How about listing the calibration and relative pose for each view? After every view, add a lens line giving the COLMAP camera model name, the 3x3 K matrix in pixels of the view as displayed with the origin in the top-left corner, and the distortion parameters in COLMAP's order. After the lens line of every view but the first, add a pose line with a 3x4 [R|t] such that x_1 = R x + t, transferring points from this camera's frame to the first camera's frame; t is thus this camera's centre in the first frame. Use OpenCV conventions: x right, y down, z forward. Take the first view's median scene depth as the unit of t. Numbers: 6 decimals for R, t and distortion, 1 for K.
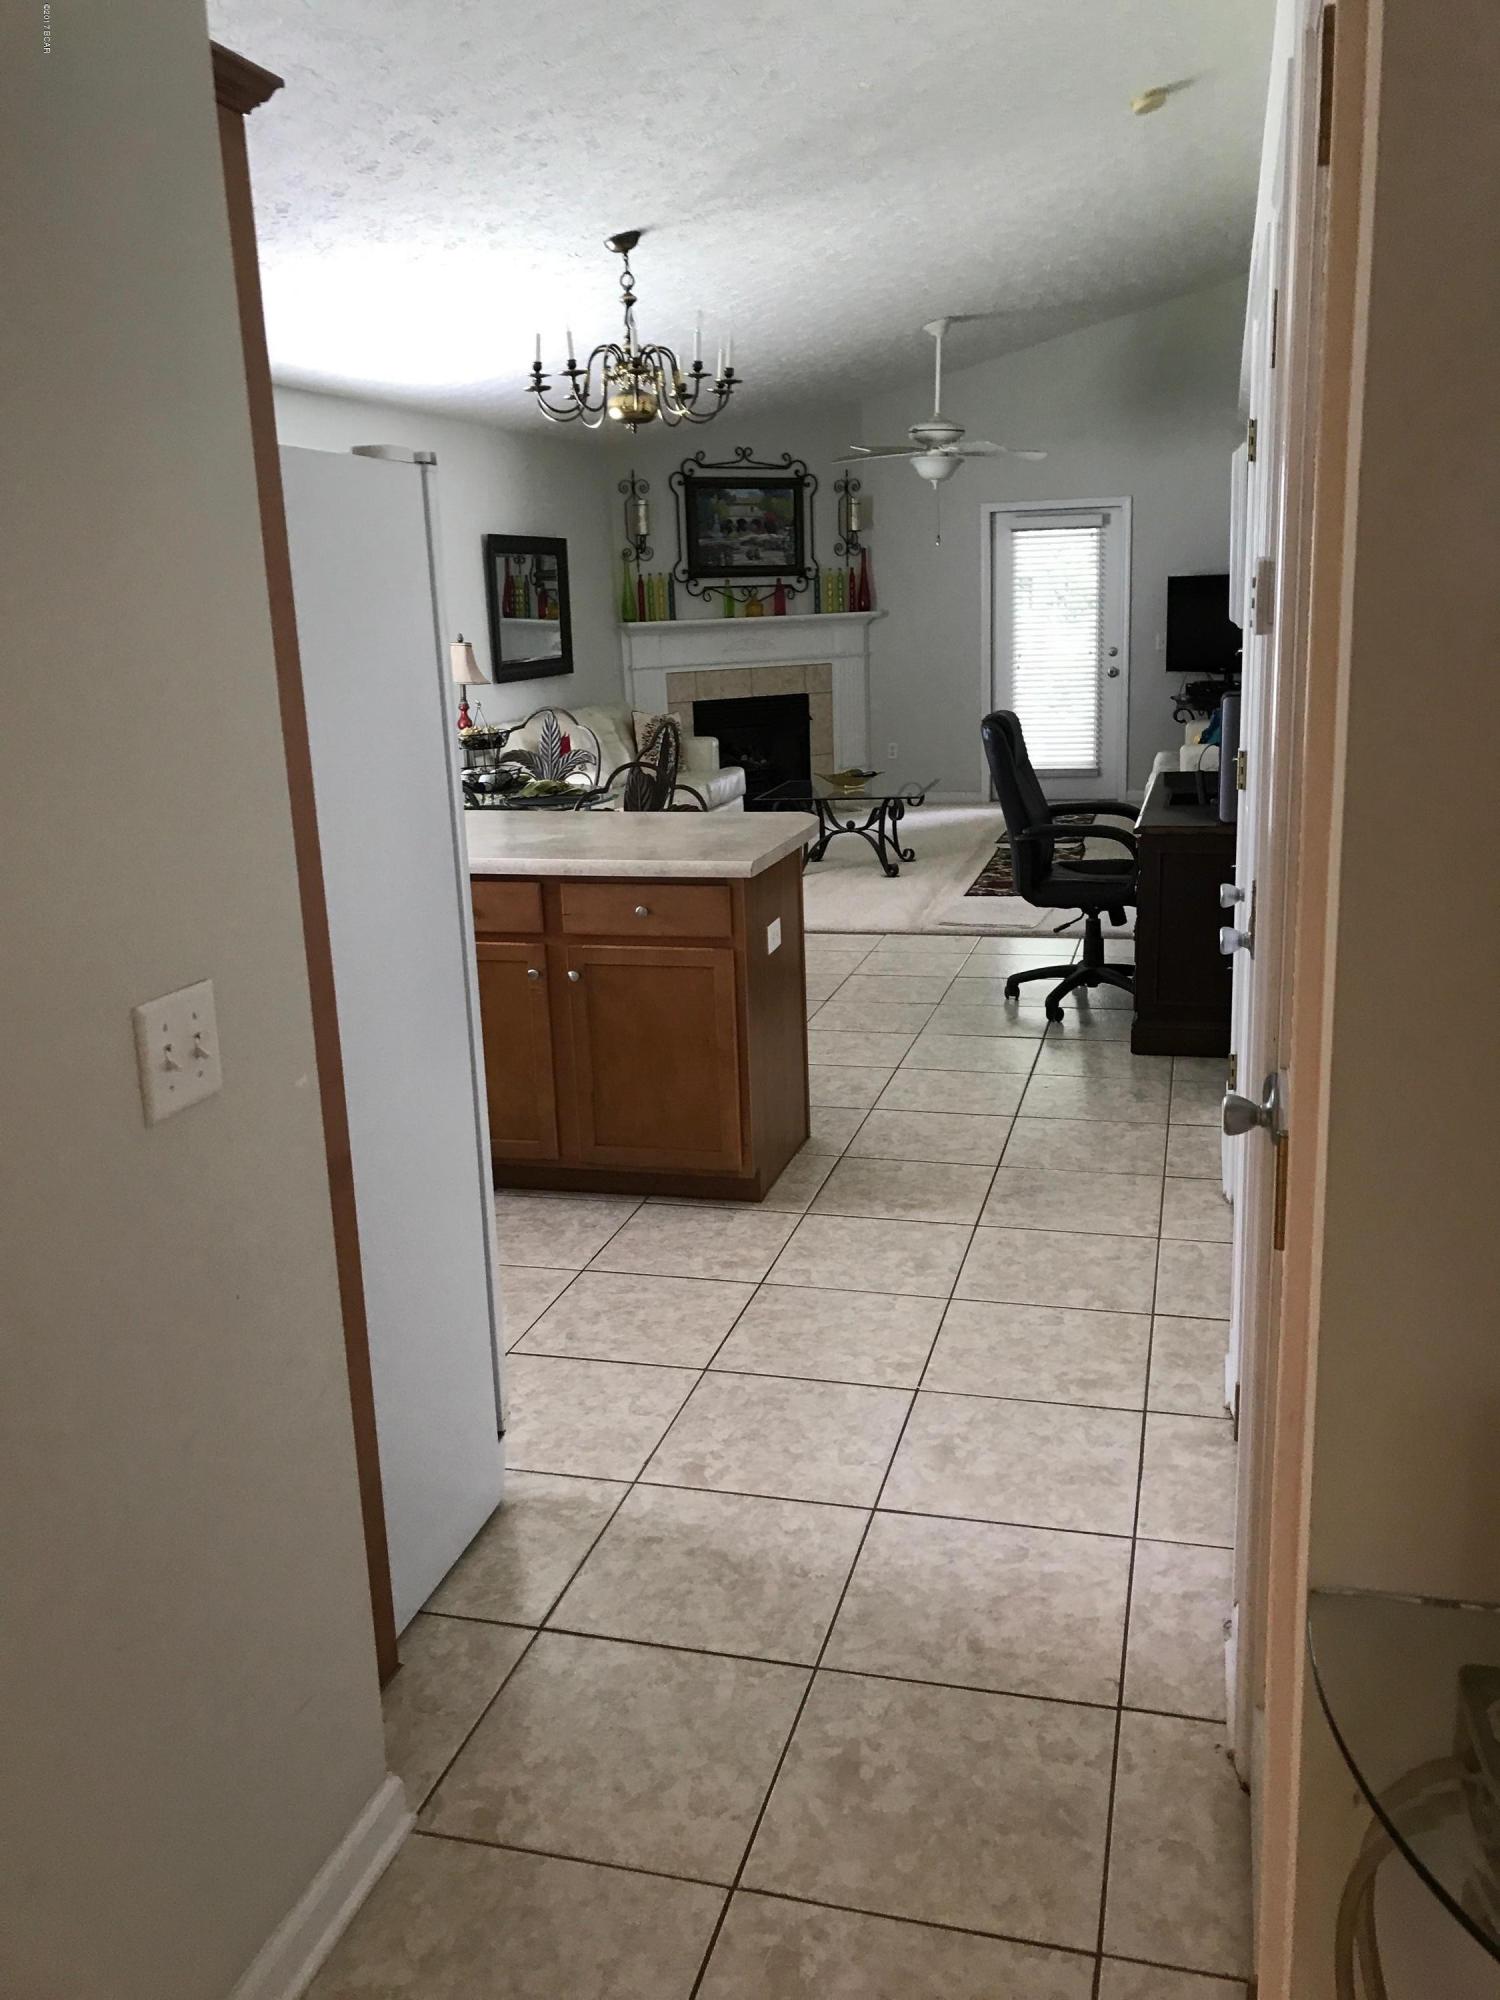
lens RADIAL K [[1618.0, 0, 750.0], [0, 1618.0, 1000.0], [0, 0, 1]] dist [0.050008, -0.077255]
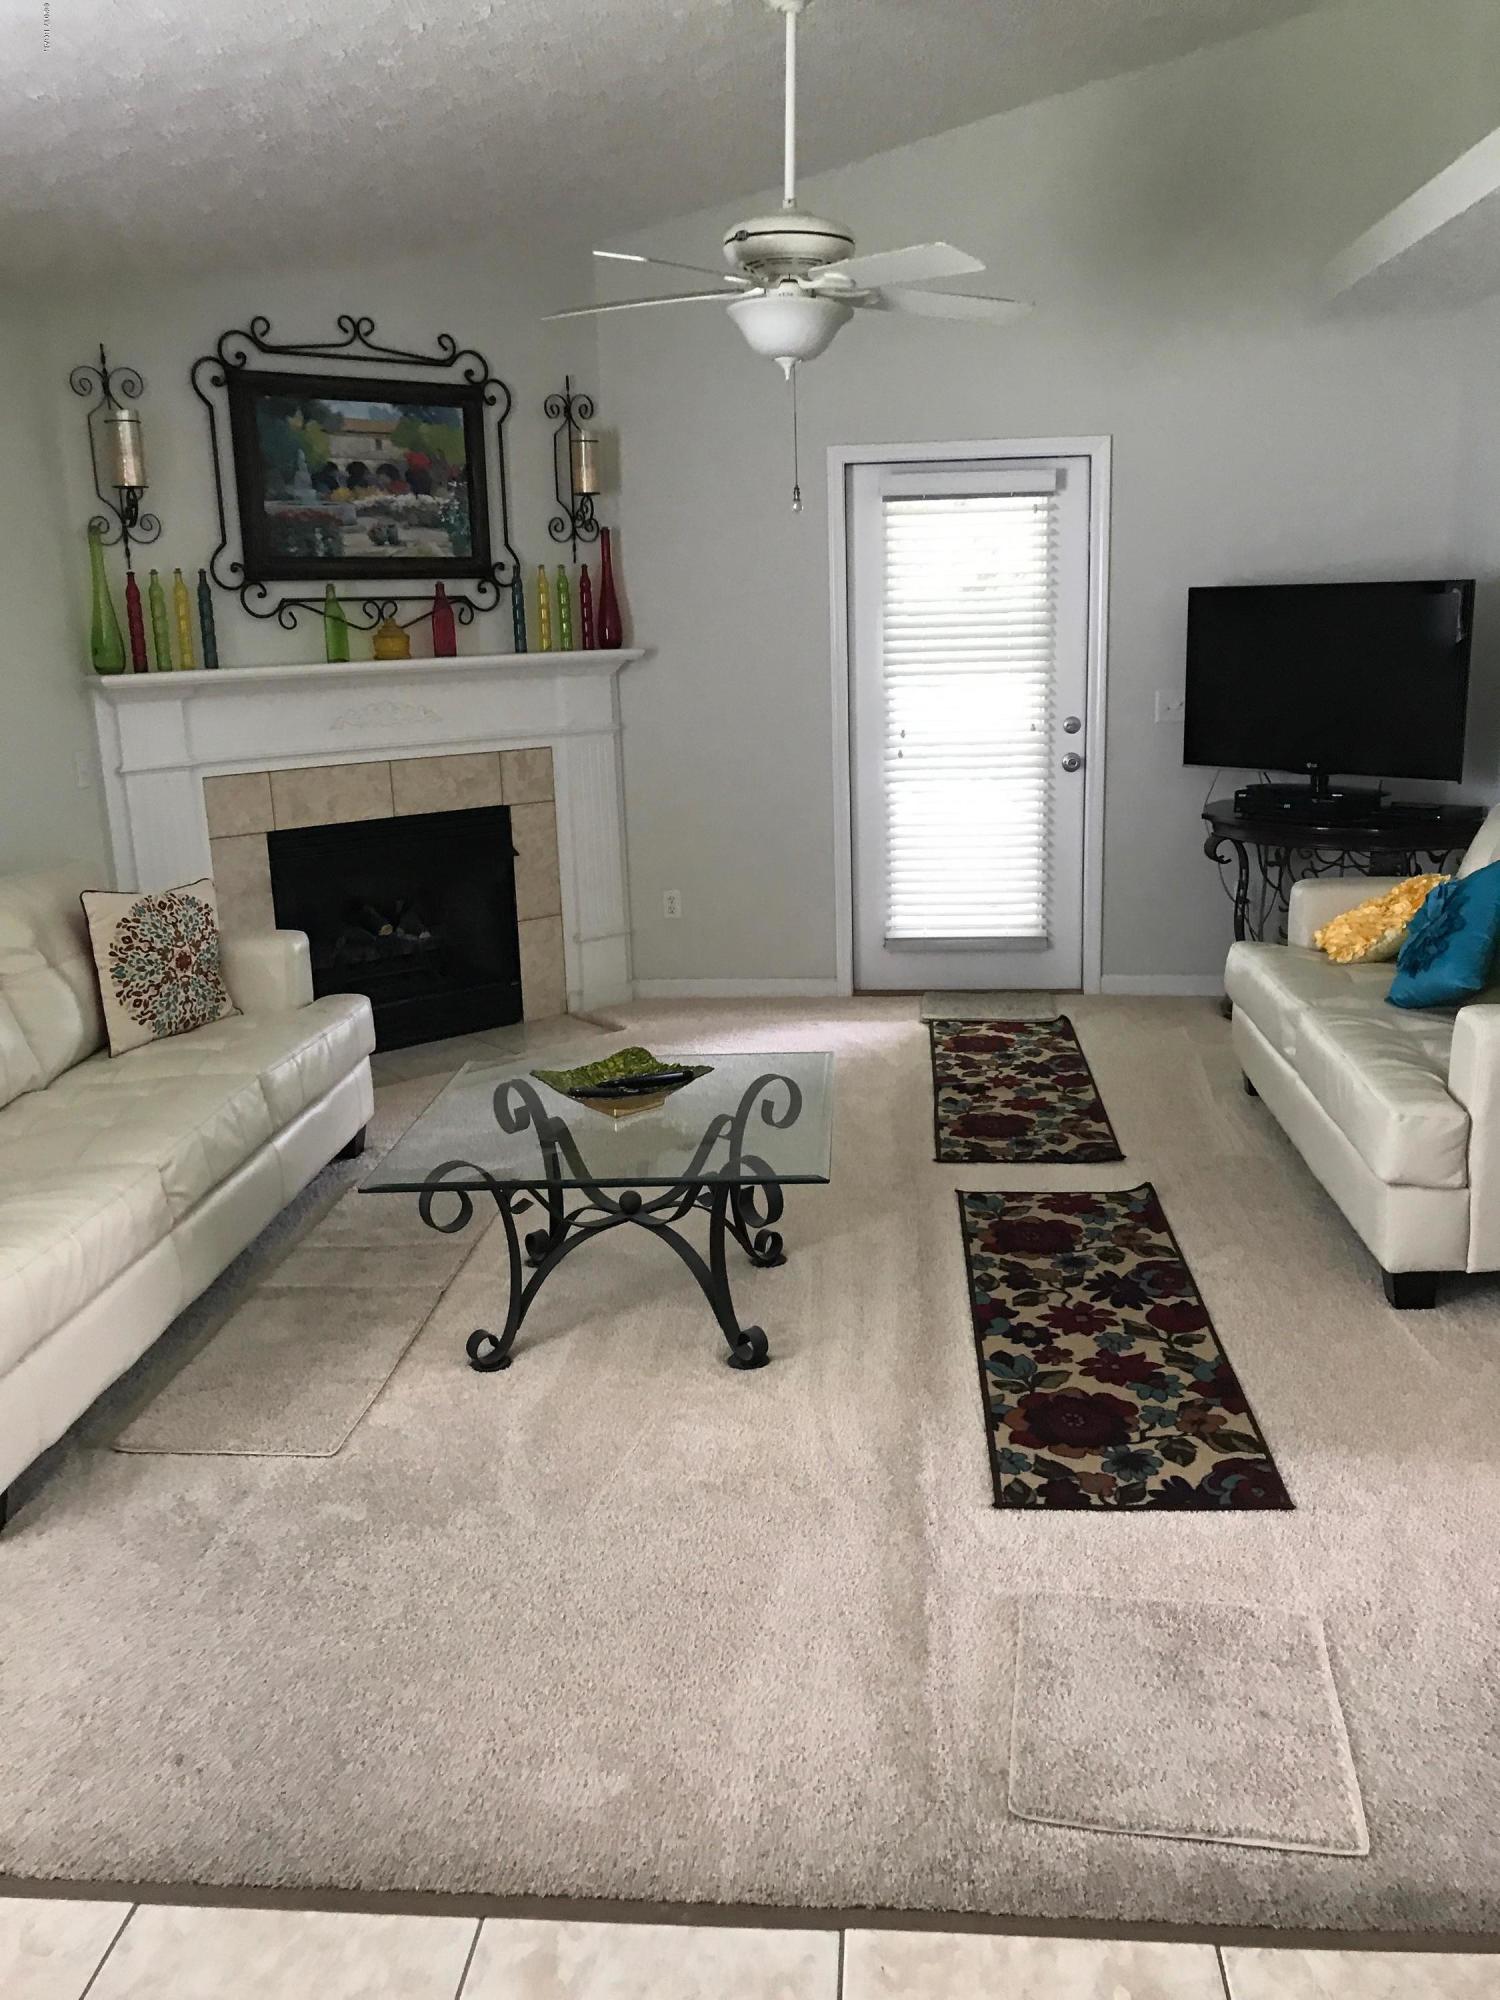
lens RADIAL K [[1651.6, 0, 756.3], [0, 1651.6, 977.4], [0, 0, 1]] dist [0.005835, -0.006923]
pose [[0.983677, -0.033499, 0.176796, 0.019784], [0.037757, 0.999071, -0.020775, -0.125503], [-0.175936, 0.027111, 0.984028, 0.489939]]
